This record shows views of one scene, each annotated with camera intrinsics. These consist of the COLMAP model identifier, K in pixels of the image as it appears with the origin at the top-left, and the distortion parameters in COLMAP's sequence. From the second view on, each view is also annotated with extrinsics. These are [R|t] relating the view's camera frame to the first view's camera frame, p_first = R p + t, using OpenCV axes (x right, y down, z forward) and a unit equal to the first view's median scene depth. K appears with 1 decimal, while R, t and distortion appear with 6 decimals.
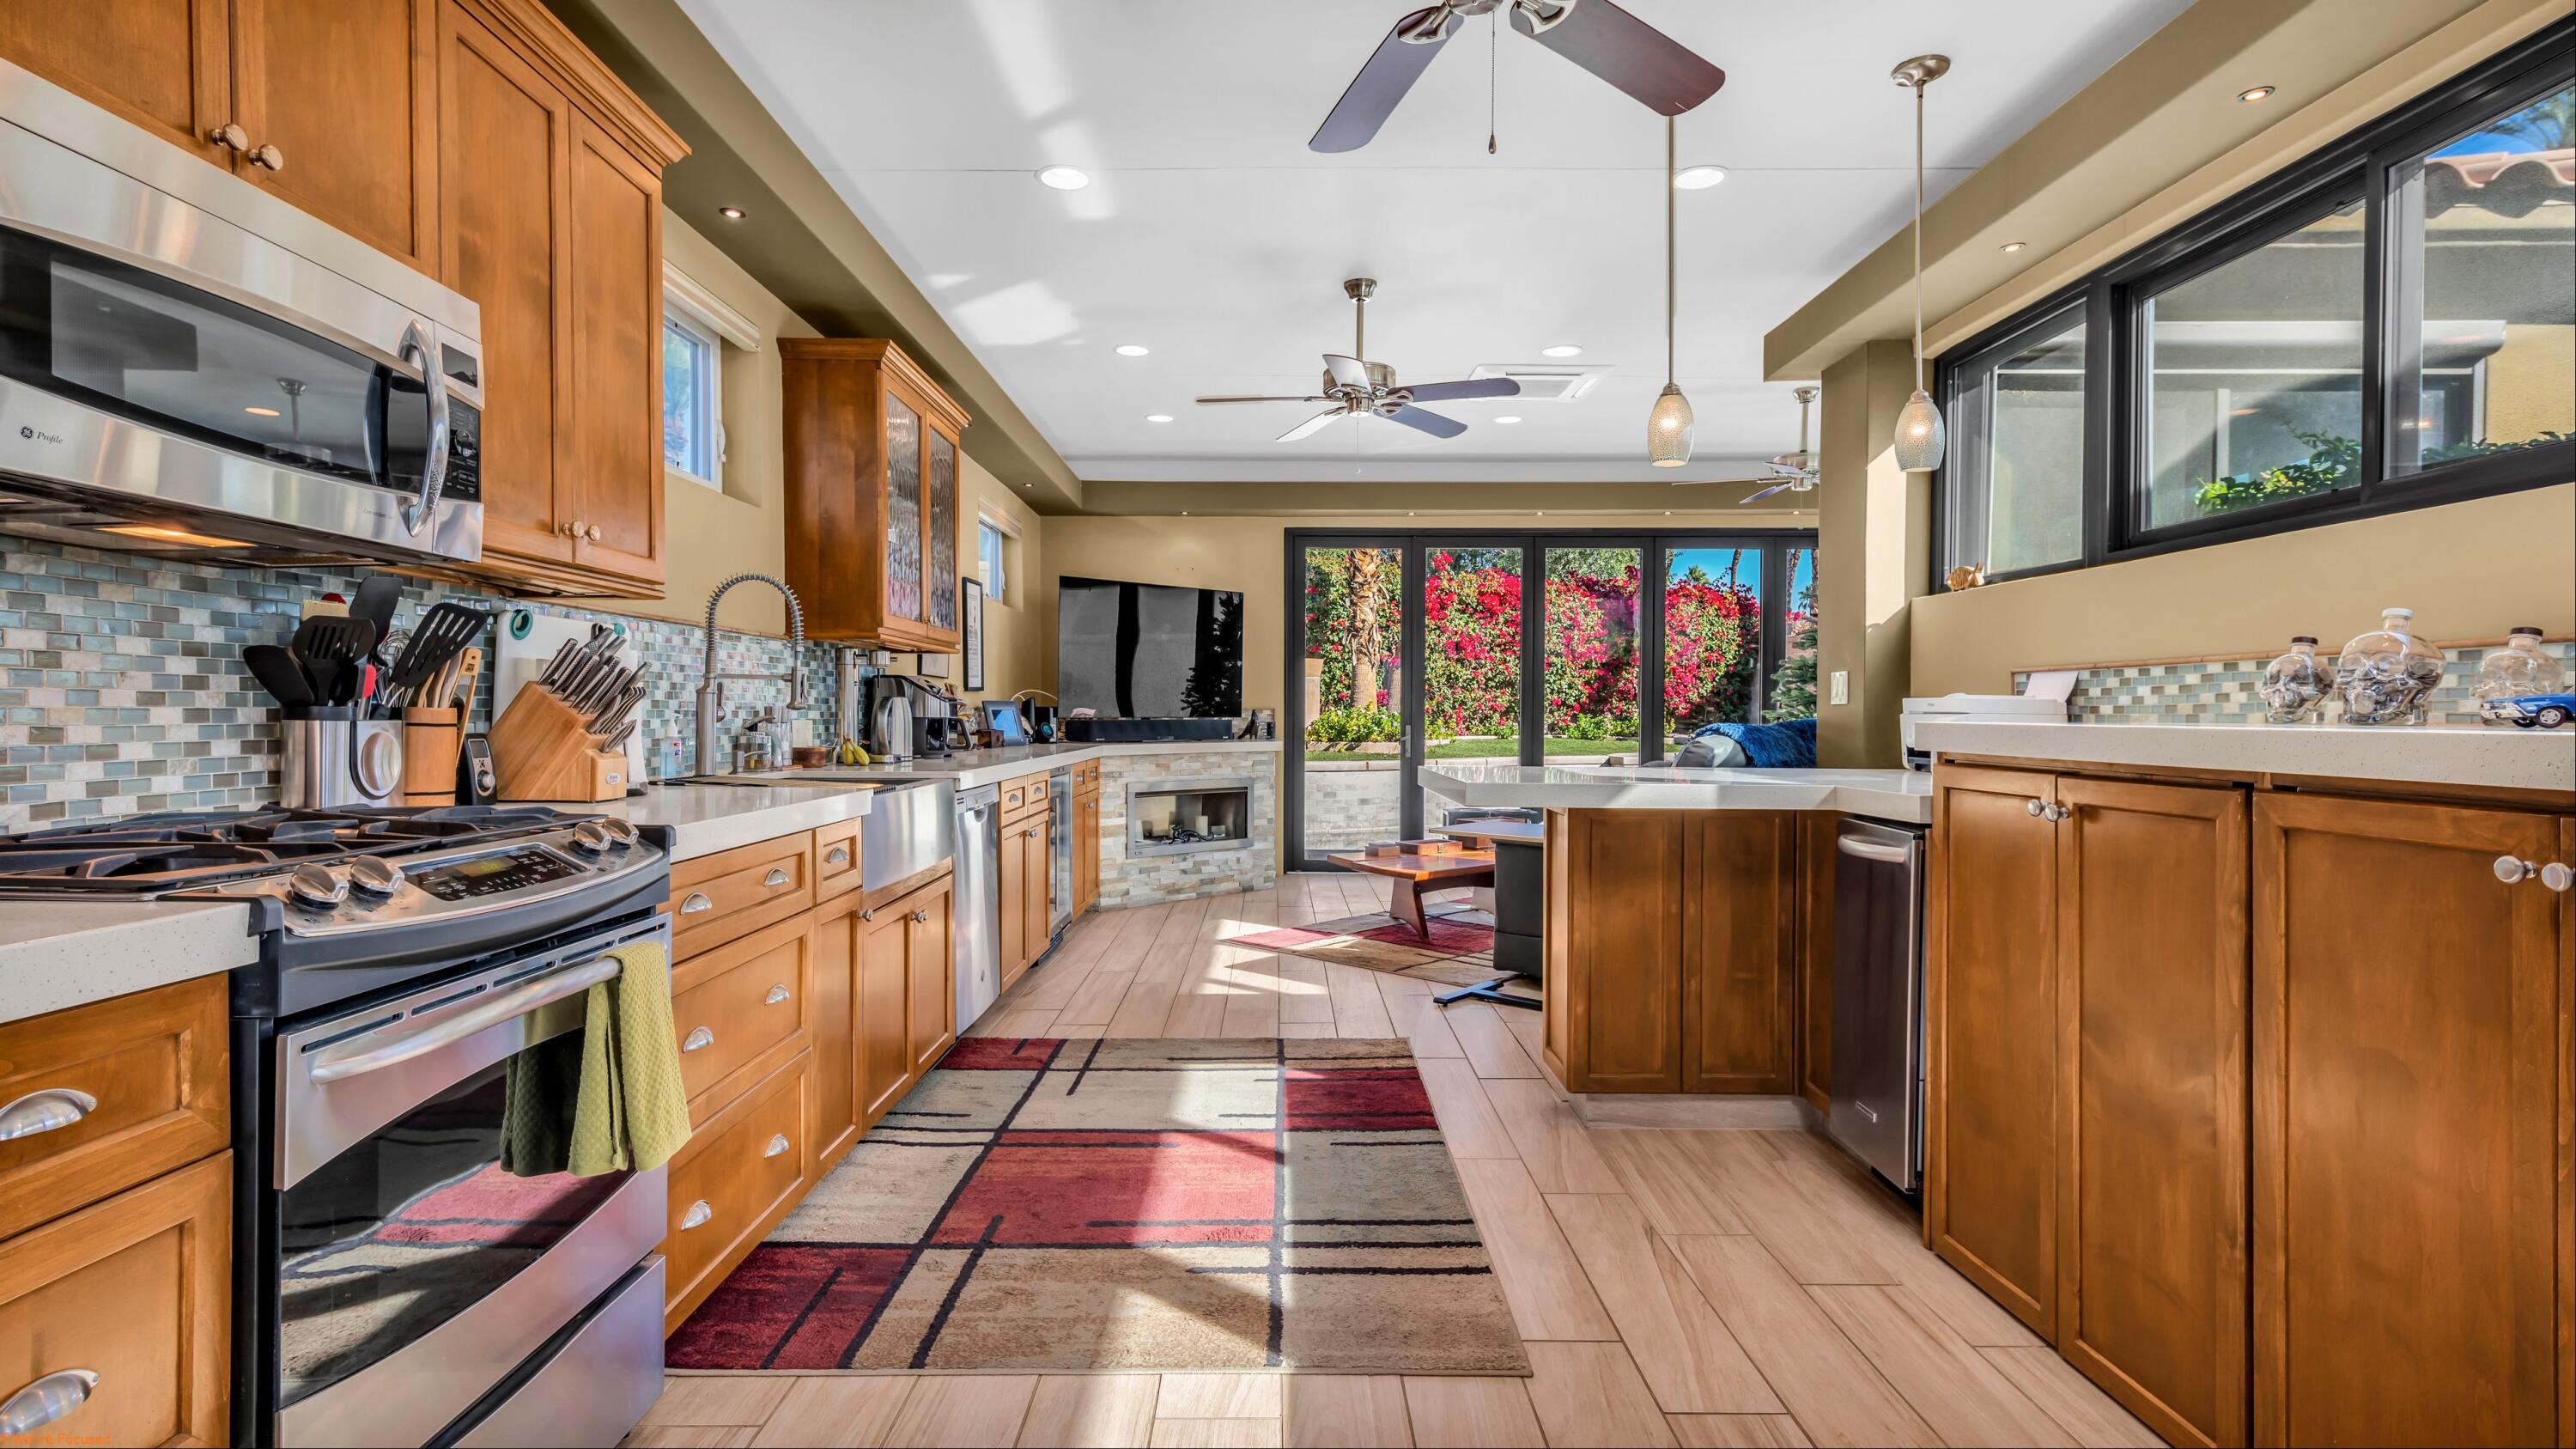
lens RADIAL K [[1249.4, 0, 1282.6], [0, 1249.4, 716.7], [0, 0, 1]] dist [0.015590, -0.000946]
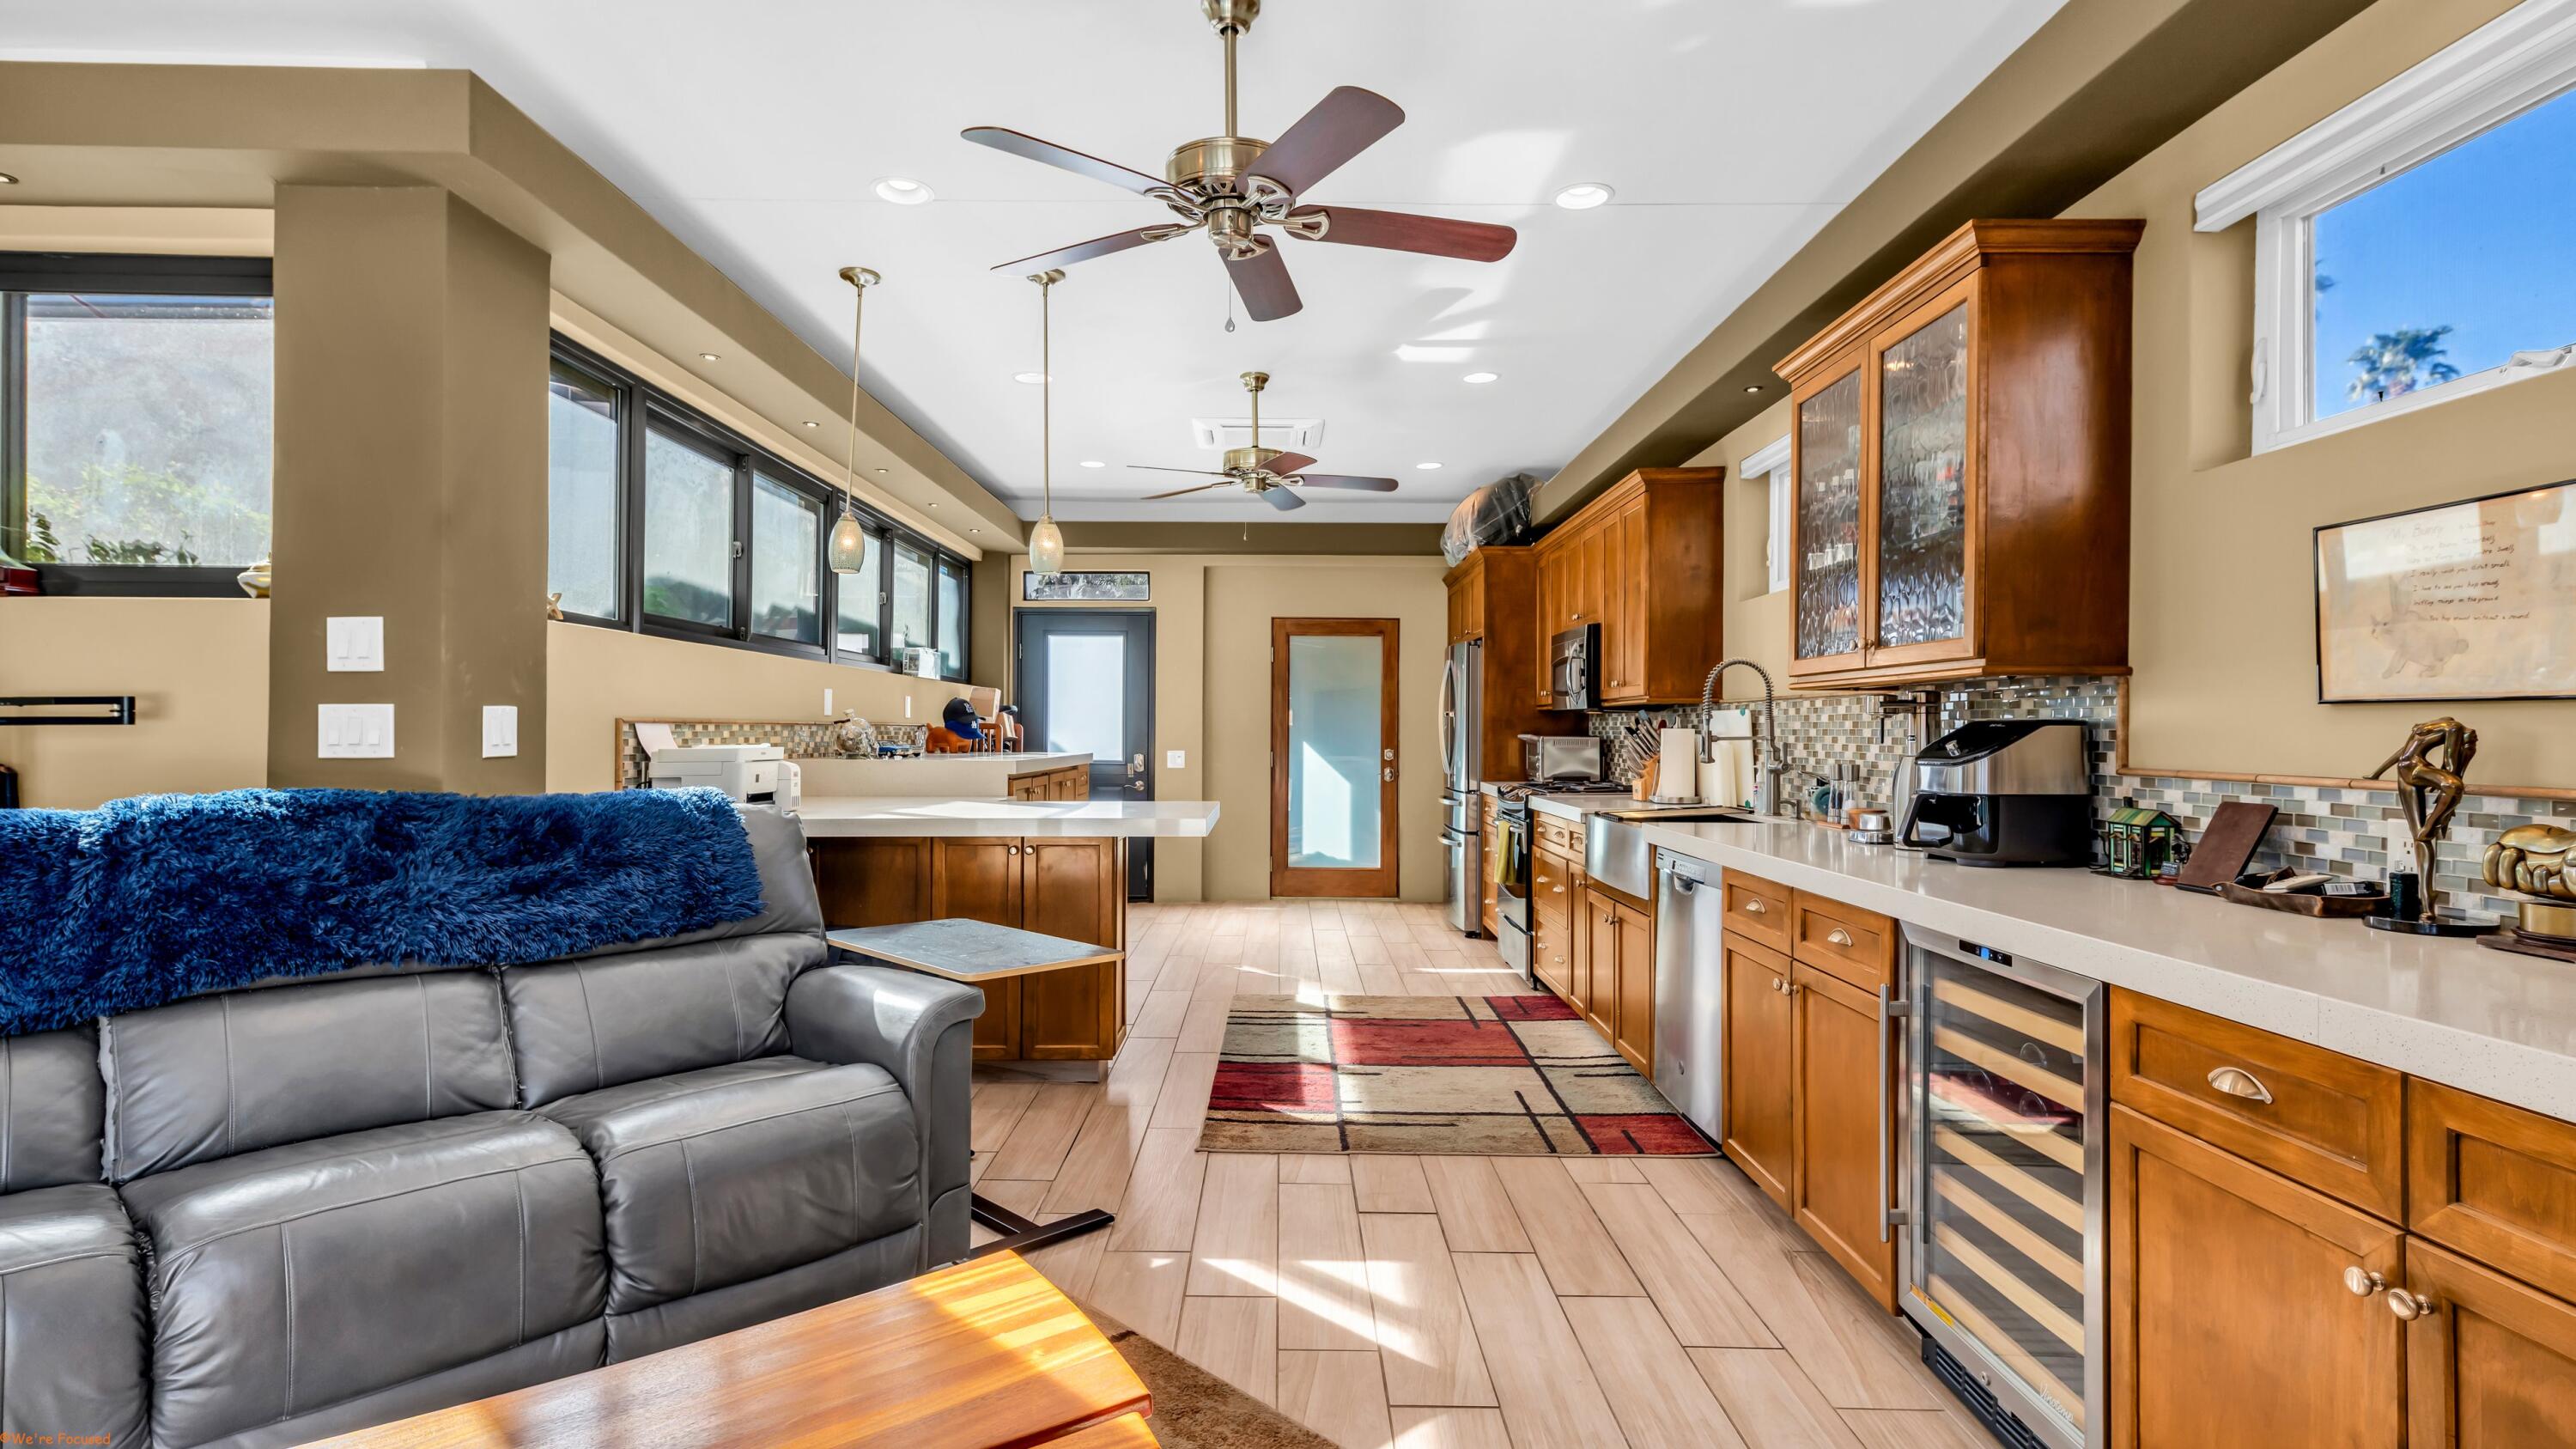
lens RADIAL K [[1282.8, 0, 1284.7], [0, 1282.8, 720.4], [0, 0, 1]] dist [0.000469, -0.000113]
pose [[-0.999973, -0.006929, 0.002270, 0.021729], [-0.006938, 0.999968, -0.003867, -0.018310], [-0.002244, -0.003883, -0.999990, 1.051593]]
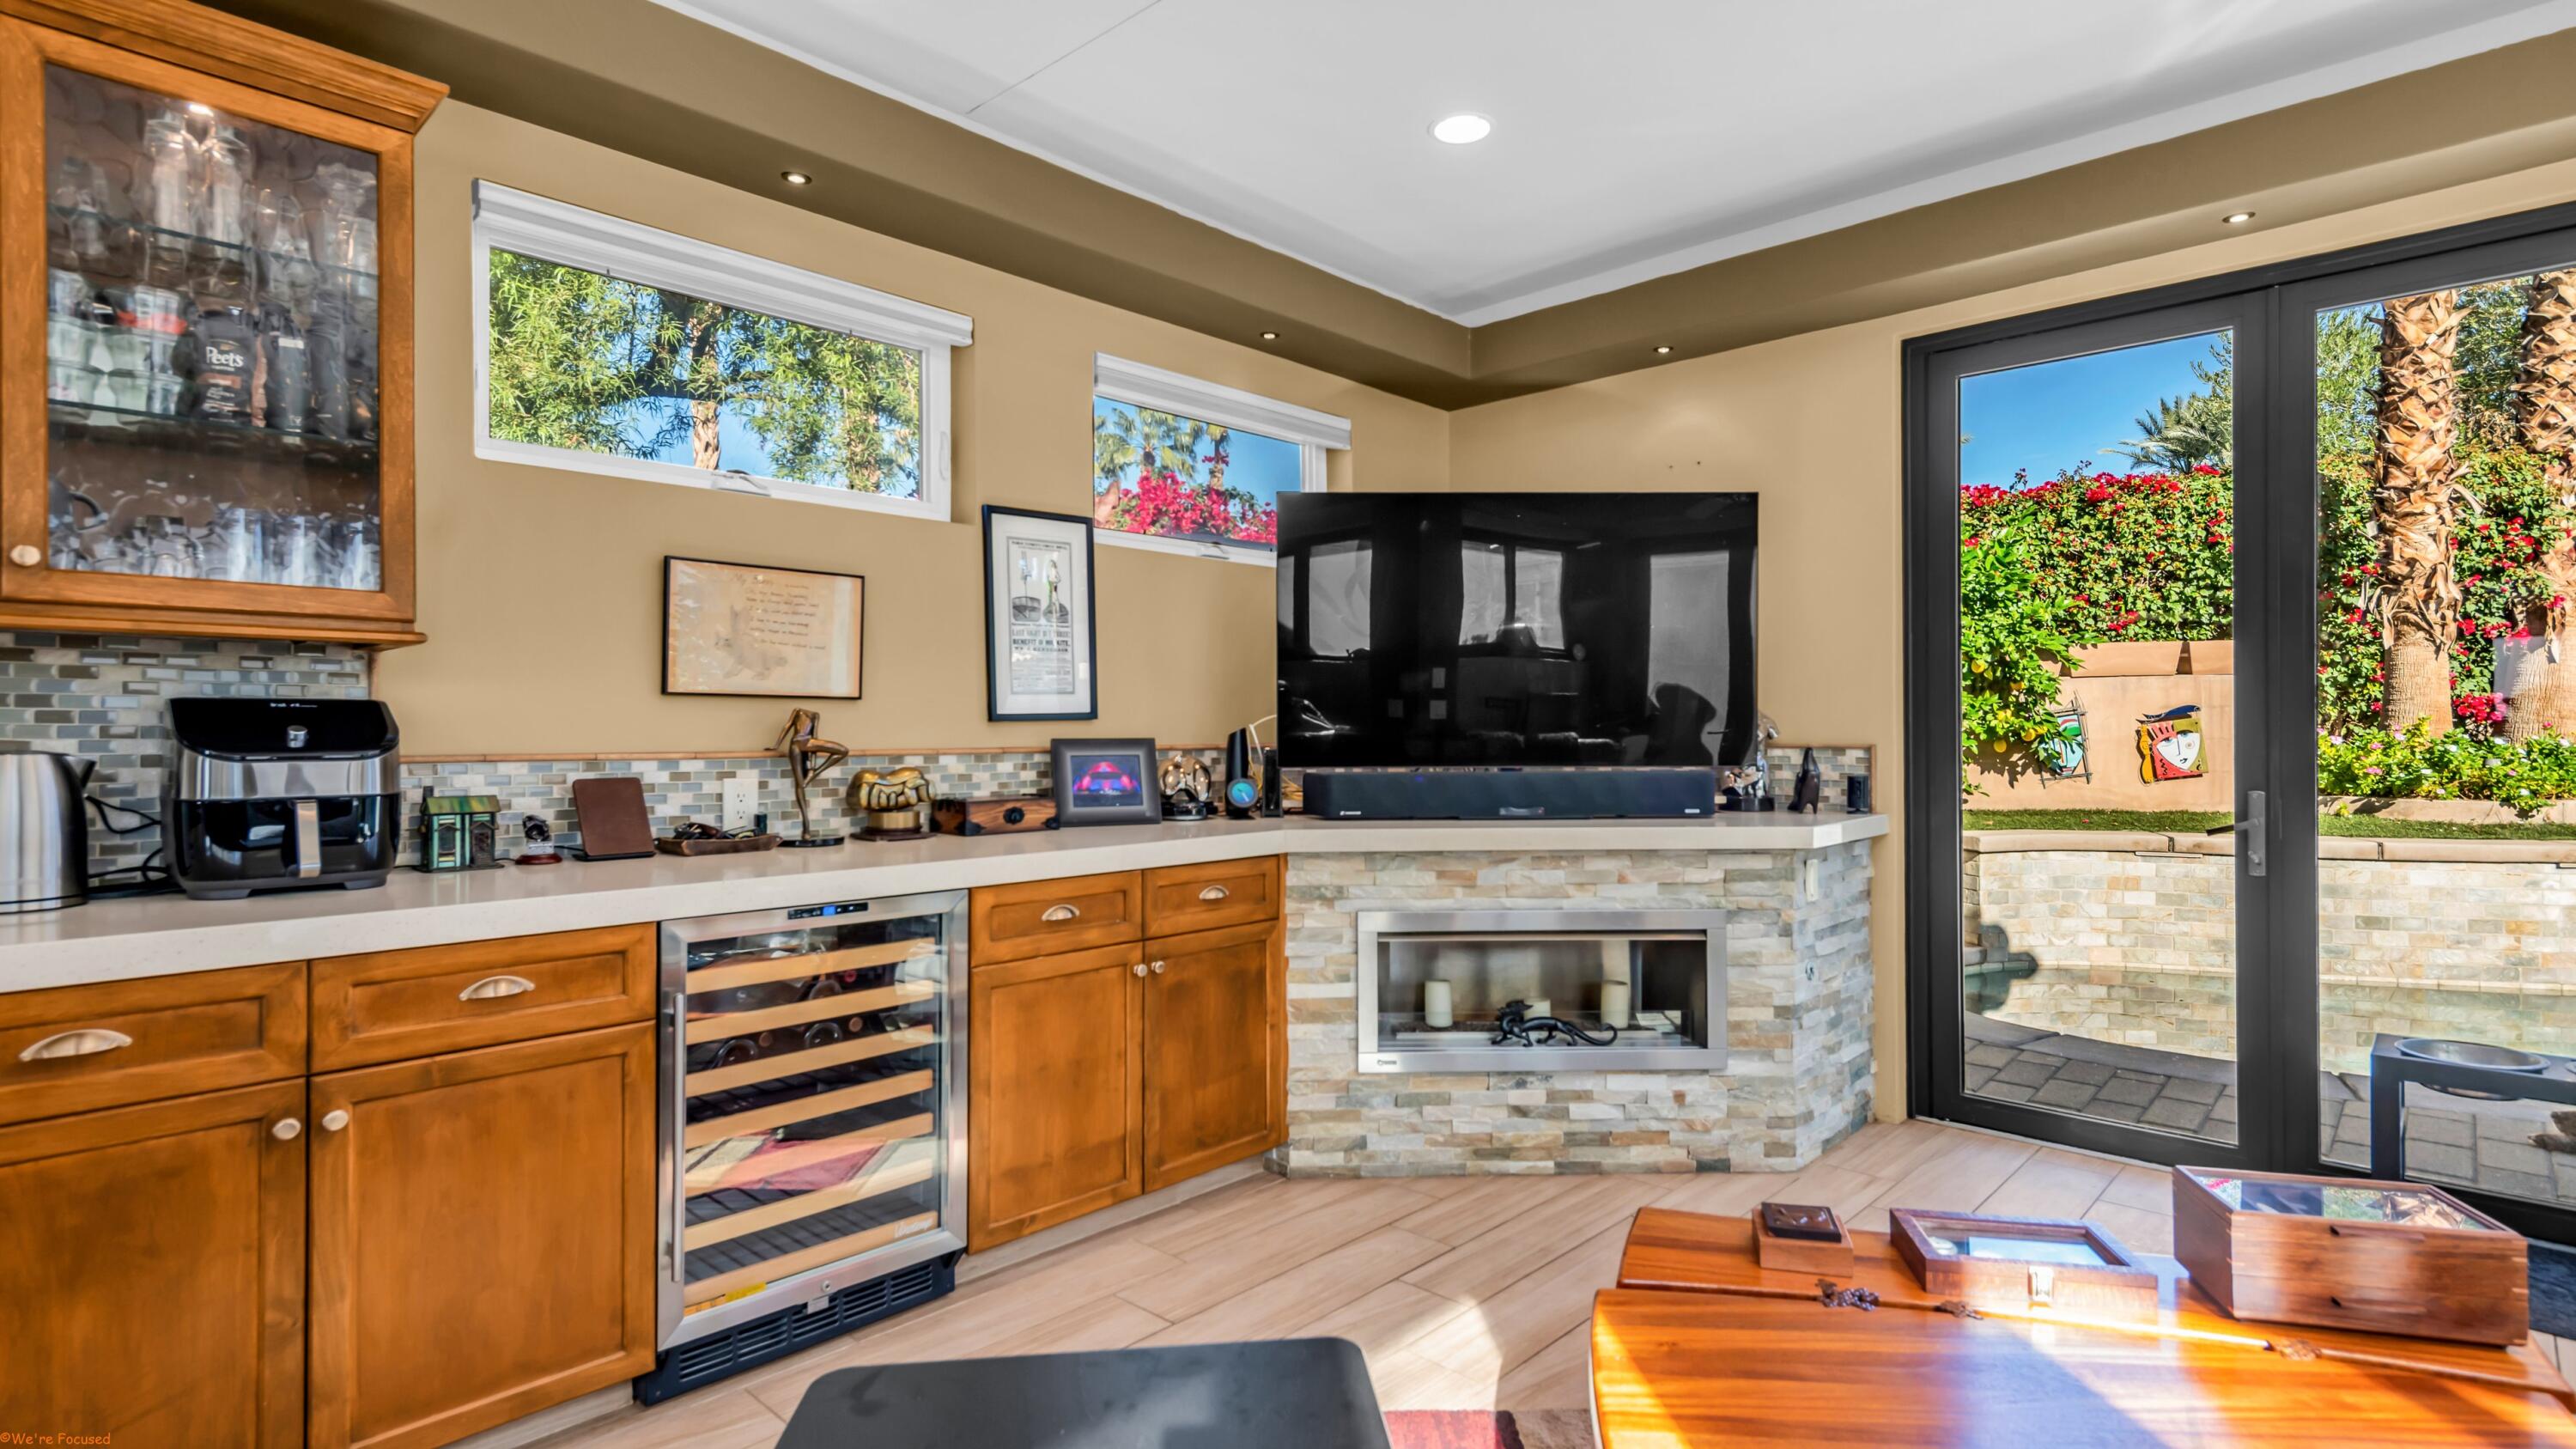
lens RADIAL K [[1282.8, 0, 1284.7], [0, 1282.8, 720.4], [0, 0, 1]] dist [0.000469, -0.000113]
pose [[0.727431, -0.011944, -0.686077, 0.176987], [0.003777, 0.999903, -0.013404, -0.011427], [0.686170, 0.007159, 0.727406, 0.593982]]
